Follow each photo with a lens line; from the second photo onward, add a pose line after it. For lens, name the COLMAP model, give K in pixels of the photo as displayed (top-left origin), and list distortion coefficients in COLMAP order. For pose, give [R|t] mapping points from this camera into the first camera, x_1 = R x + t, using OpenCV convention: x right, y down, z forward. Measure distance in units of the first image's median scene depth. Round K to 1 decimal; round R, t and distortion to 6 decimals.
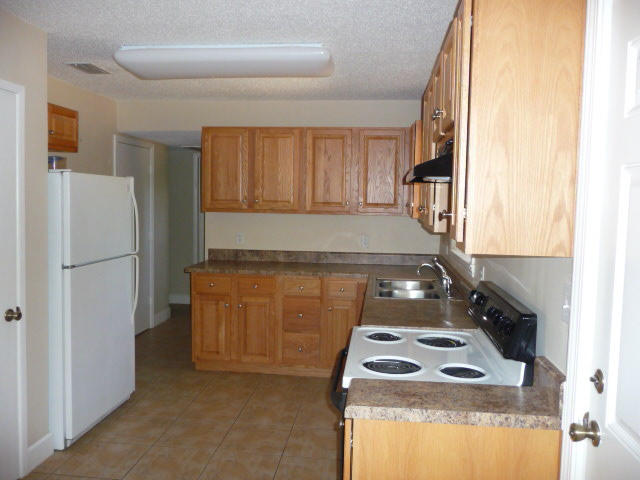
lens RADIAL K [[550.3, 0, 320.0], [0, 550.3, 240.0], [0, 0, 1]] dist [-0.008195, 0.000516]
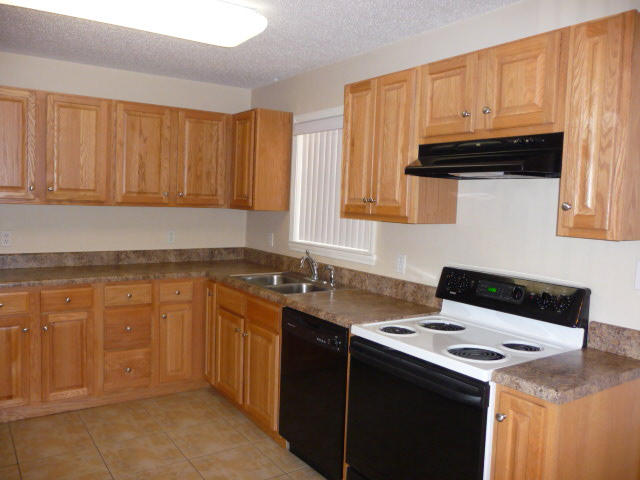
lens RADIAL K [[538.7, 0, 320.0], [0, 538.7, 240.0], [0, 0, 1]] dist [-0.004468, 0.002092]
pose [[0.766762, -0.038868, 0.640753, -0.323307], [0.032896, 0.999233, 0.021249, -0.003251], [-0.641088, 0.004785, 0.767453, 0.194008]]
